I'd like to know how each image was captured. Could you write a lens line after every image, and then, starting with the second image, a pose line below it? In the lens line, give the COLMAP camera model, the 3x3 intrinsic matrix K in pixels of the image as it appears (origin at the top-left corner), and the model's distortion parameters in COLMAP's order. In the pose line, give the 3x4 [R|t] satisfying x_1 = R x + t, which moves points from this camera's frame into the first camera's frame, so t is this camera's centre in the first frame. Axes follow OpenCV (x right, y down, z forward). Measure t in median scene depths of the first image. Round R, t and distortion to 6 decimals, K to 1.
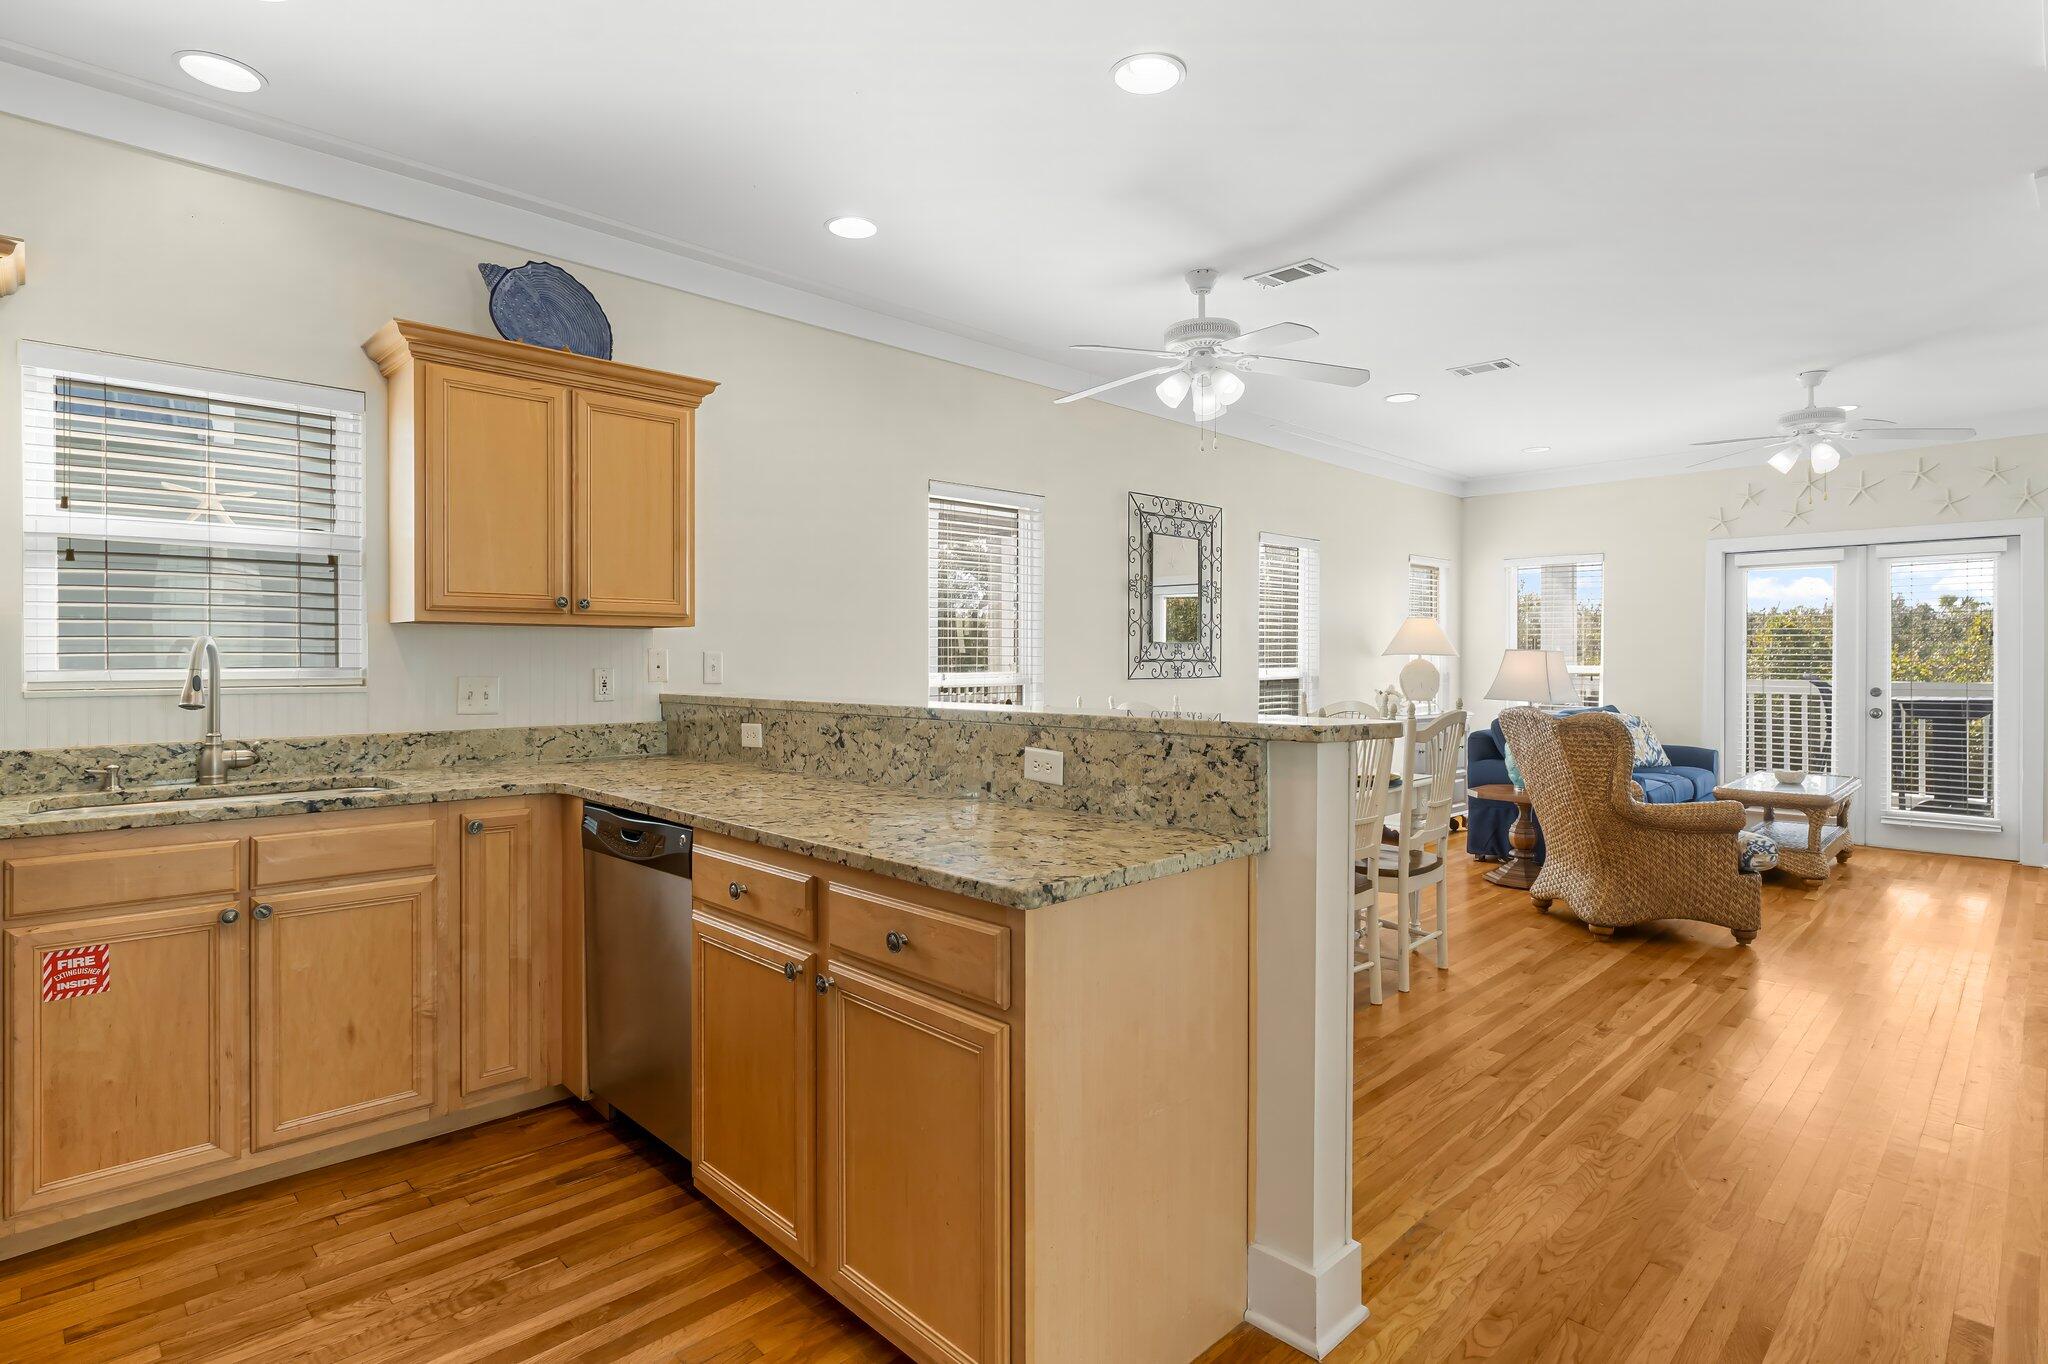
lens RADIAL K [[1008.6, 0, 1018.1], [0, 1008.6, 668.6], [0, 0, 1]] dist [-0.019904, 0.001920]
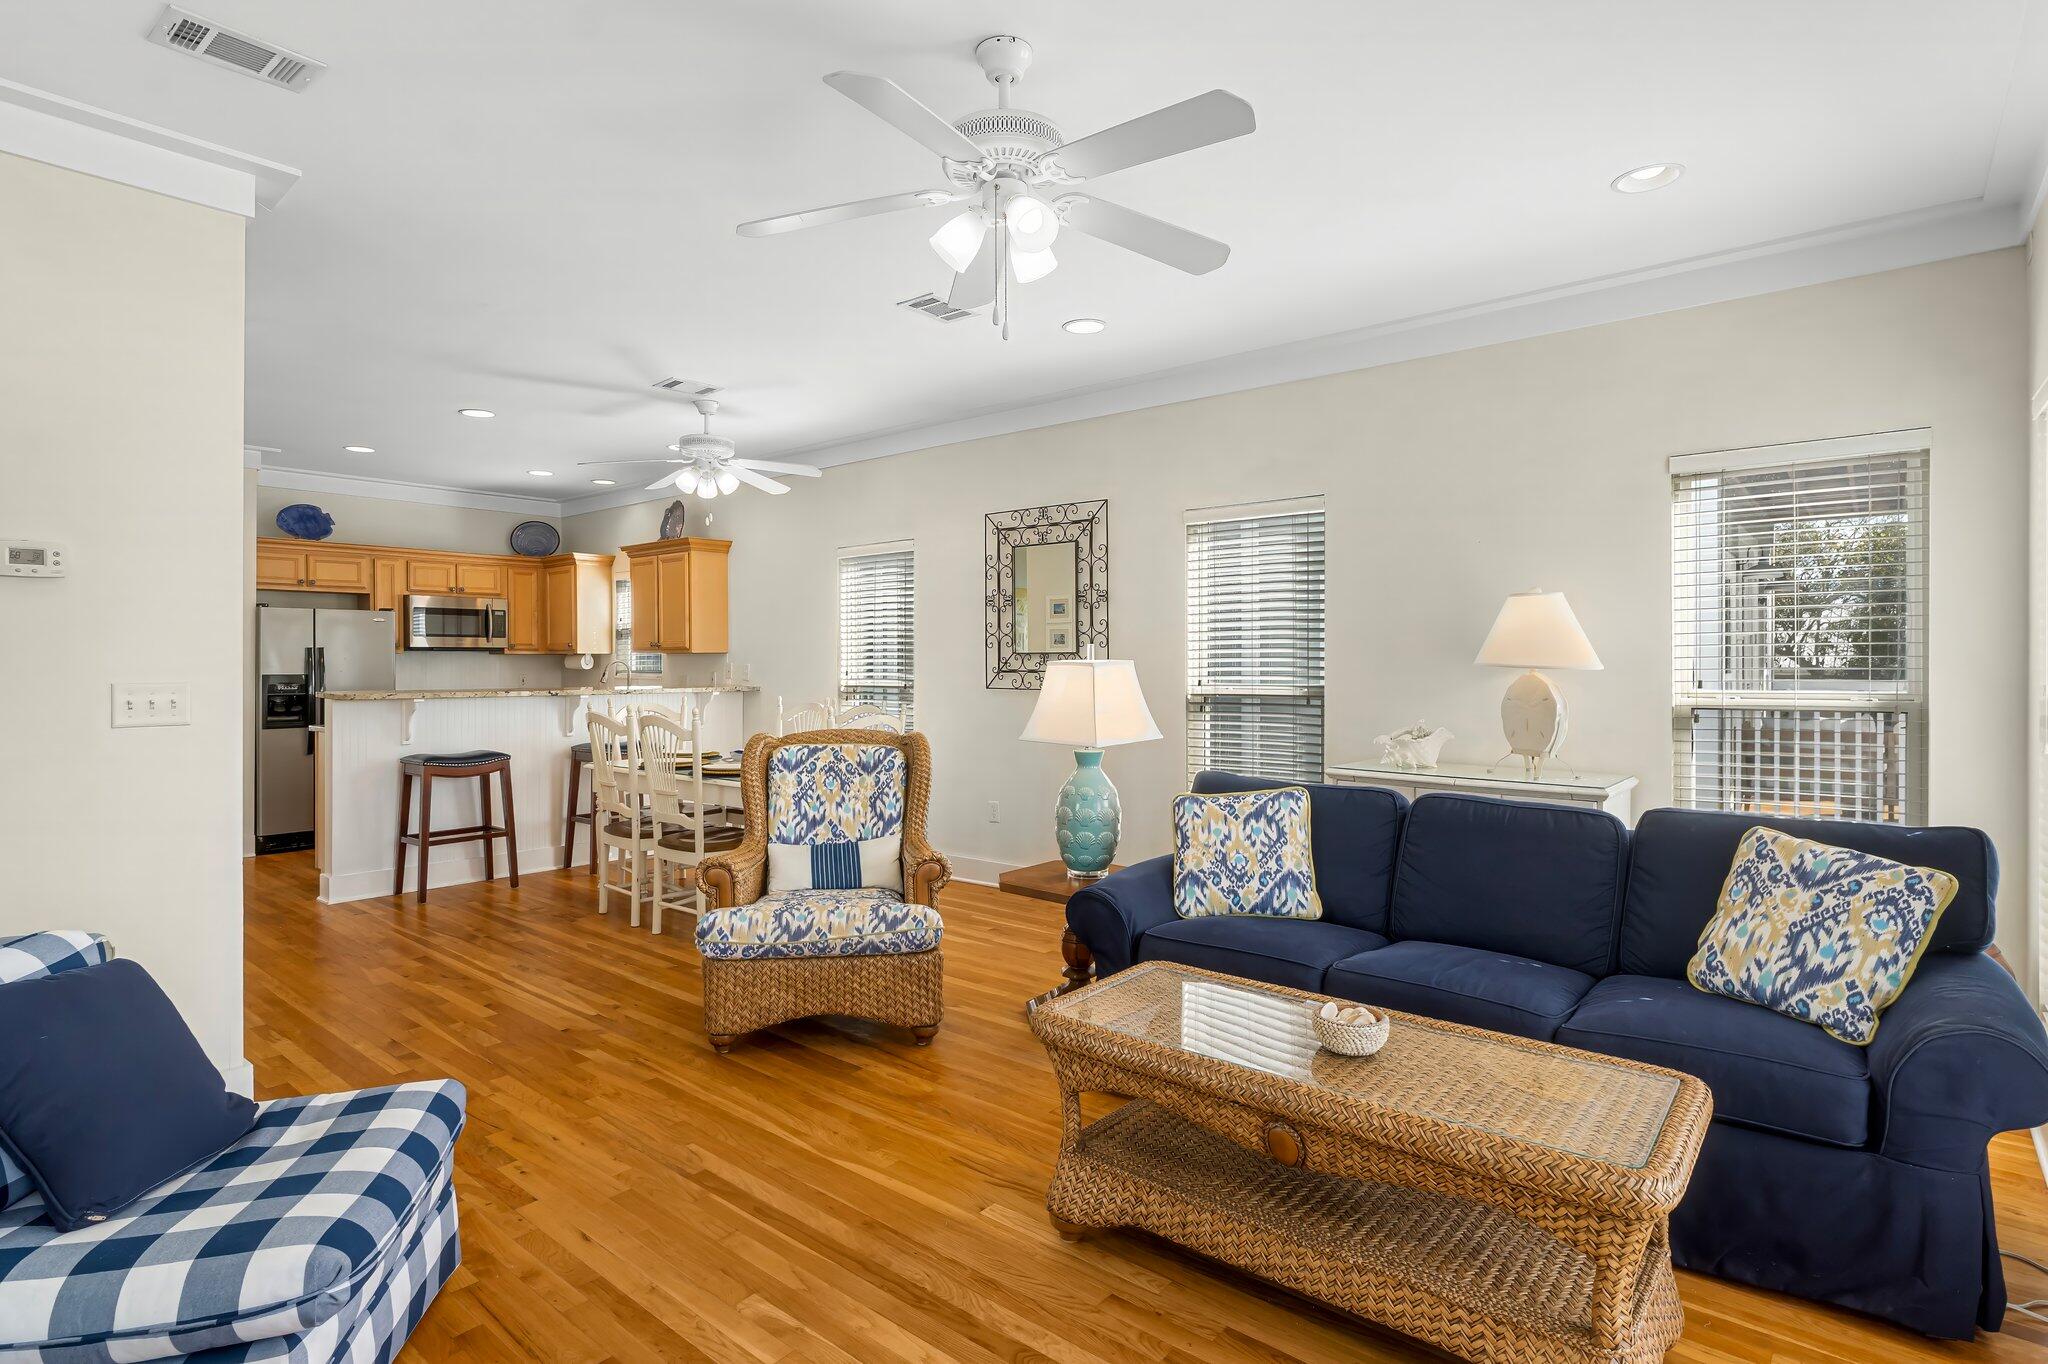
lens RADIAL K [[1008.6, 0, 1021.4], [0, 1008.6, 680.1], [0, 0, 1]] dist [-0.019904, 0.001920]
pose [[0.116890, 0.011421, -0.993079, 1.107701], [-0.014165, 0.999851, 0.009832, -0.009342], [0.993044, 0.012918, 0.117034, 0.854394]]
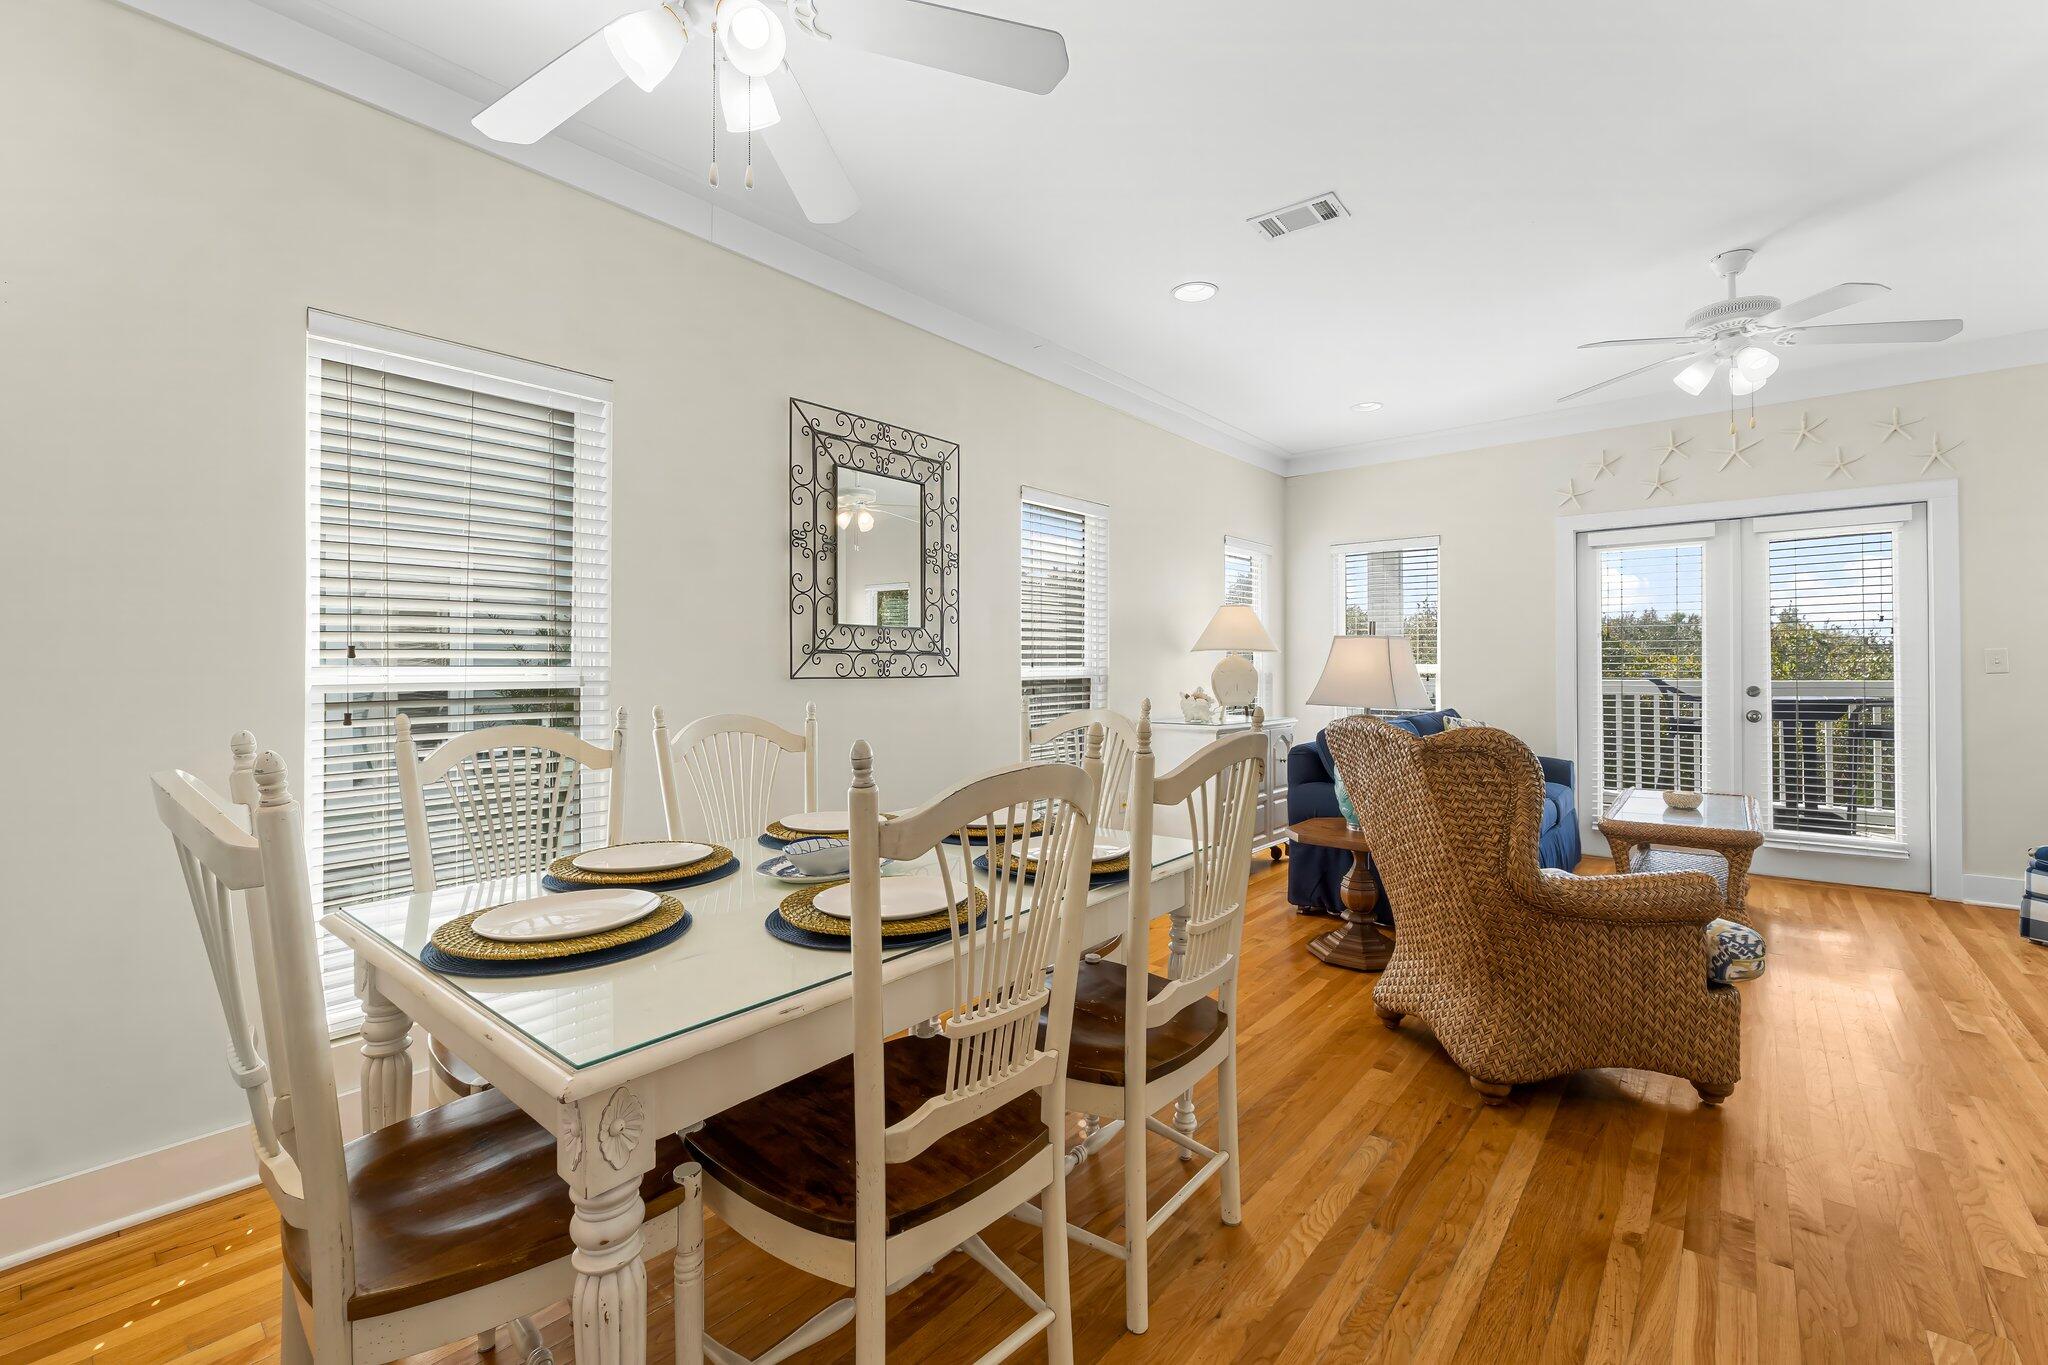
lens RADIAL K [[856.9, 0, 1031.9], [0, 856.9, 668.2], [0, 0, 1]] dist [-0.007932, -0.000830]
pose [[0.993442, -0.003894, 0.114269, 0.190147], [0.005125, 0.999932, -0.010481, 0.009481], [-0.114220, 0.010998, 0.993395, 0.394434]]
